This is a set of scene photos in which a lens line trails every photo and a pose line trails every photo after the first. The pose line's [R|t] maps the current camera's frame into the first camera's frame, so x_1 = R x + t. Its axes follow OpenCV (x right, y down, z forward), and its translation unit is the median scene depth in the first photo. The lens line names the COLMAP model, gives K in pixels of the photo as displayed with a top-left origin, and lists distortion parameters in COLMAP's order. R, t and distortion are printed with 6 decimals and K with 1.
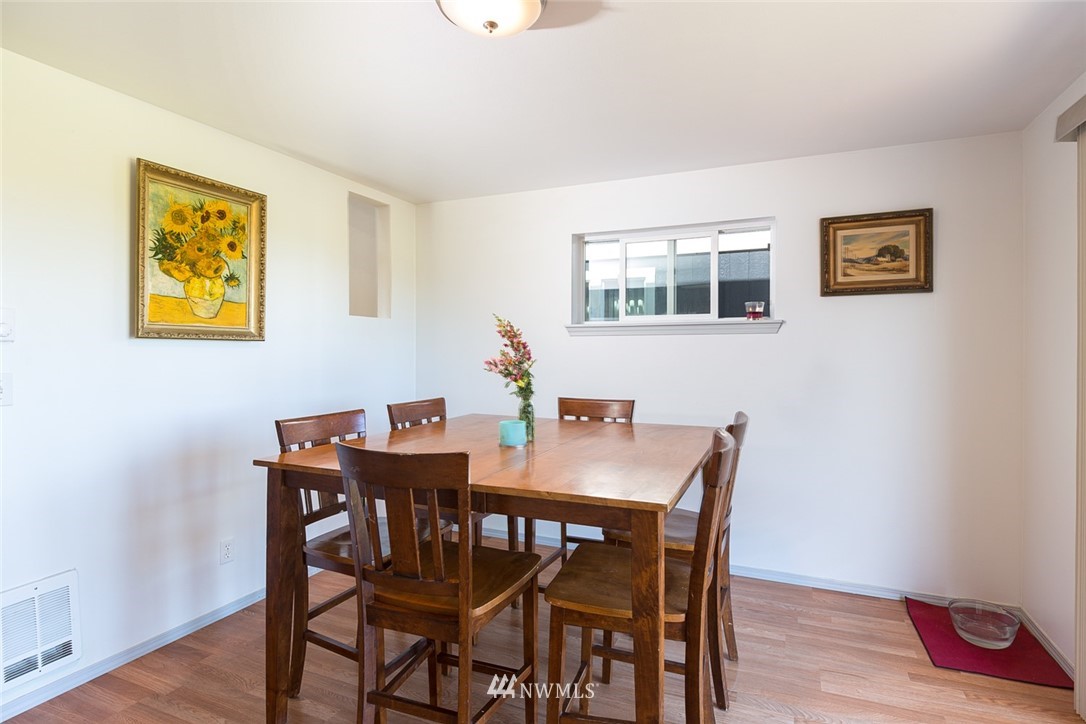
lens RADIAL K [[552.6, 0, 543.0], [0, 552.6, 362.0], [0, 0, 1]] dist [0.000794, 0.000110]
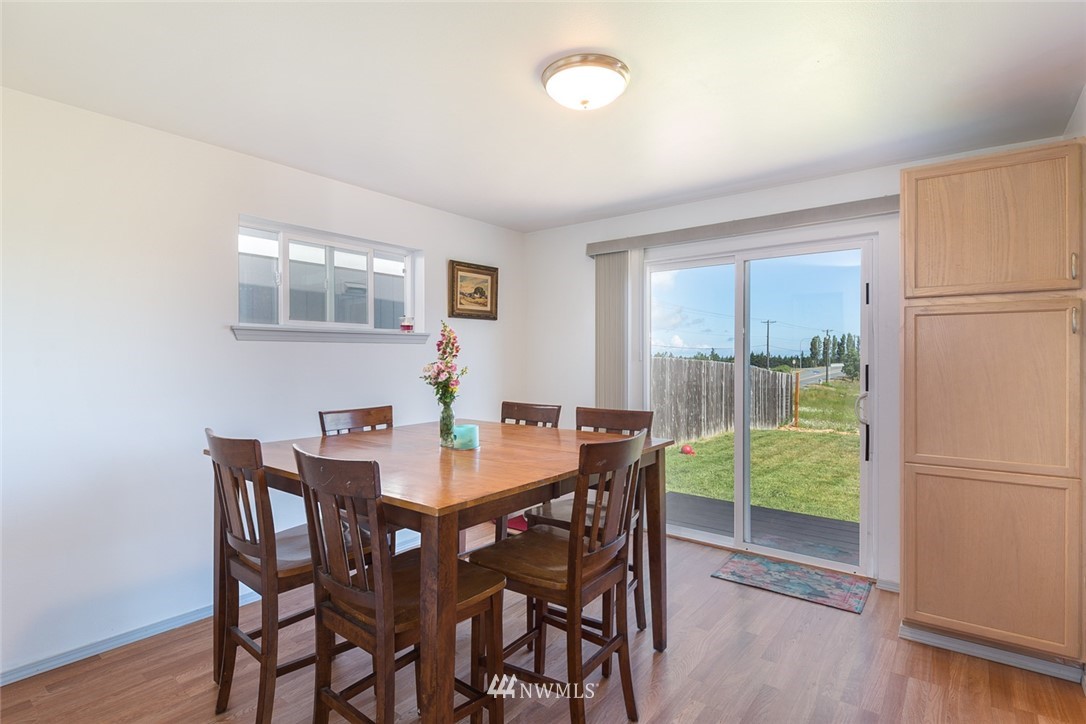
lens RADIAL K [[552.6, 0, 543.0], [0, 552.6, 362.0], [0, 0, 1]] dist [0.000794, 0.000110]
pose [[0.253142, -0.015136, 0.967311, -0.754346], [0.001805, 0.999883, 0.015173, -0.033353], [-0.967427, -0.002094, 0.253140, 0.460468]]
